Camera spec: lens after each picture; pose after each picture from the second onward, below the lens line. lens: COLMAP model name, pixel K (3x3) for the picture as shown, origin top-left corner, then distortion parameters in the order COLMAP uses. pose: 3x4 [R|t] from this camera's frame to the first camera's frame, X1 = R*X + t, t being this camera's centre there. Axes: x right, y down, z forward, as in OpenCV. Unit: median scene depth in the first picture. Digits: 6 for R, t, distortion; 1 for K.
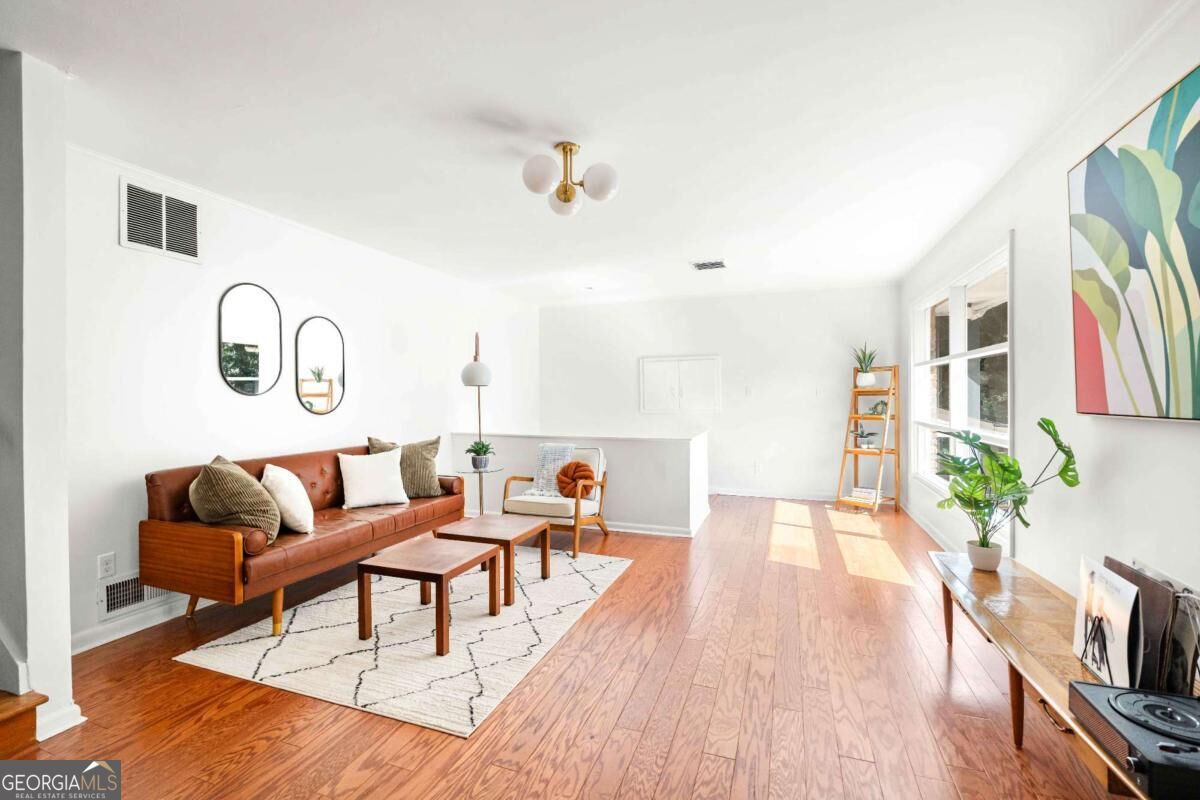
lens RADIAL K [[525.9, 0, 602.6], [0, 525.9, 396.9], [0, 0, 1]] dist [0.000532, 0.000193]
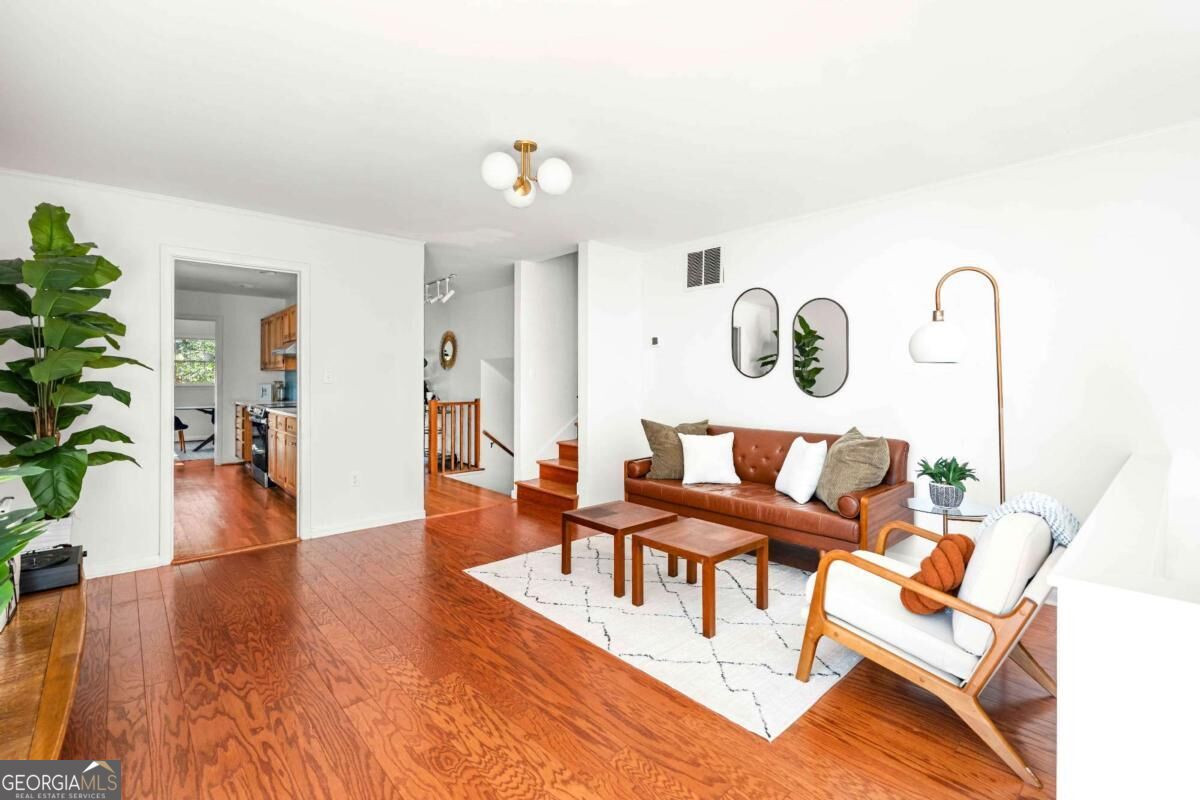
lens RADIAL K [[525.9, 0, 597.9], [0, 525.9, 394.4], [0, 0, 1]] dist [0.000532, 0.000193]
pose [[-0.470686, 0.036226, -0.881557, 0.608644], [0.000961, 0.999177, 0.040547, -0.014957], [0.882300, 0.018237, -0.470333, 1.247108]]
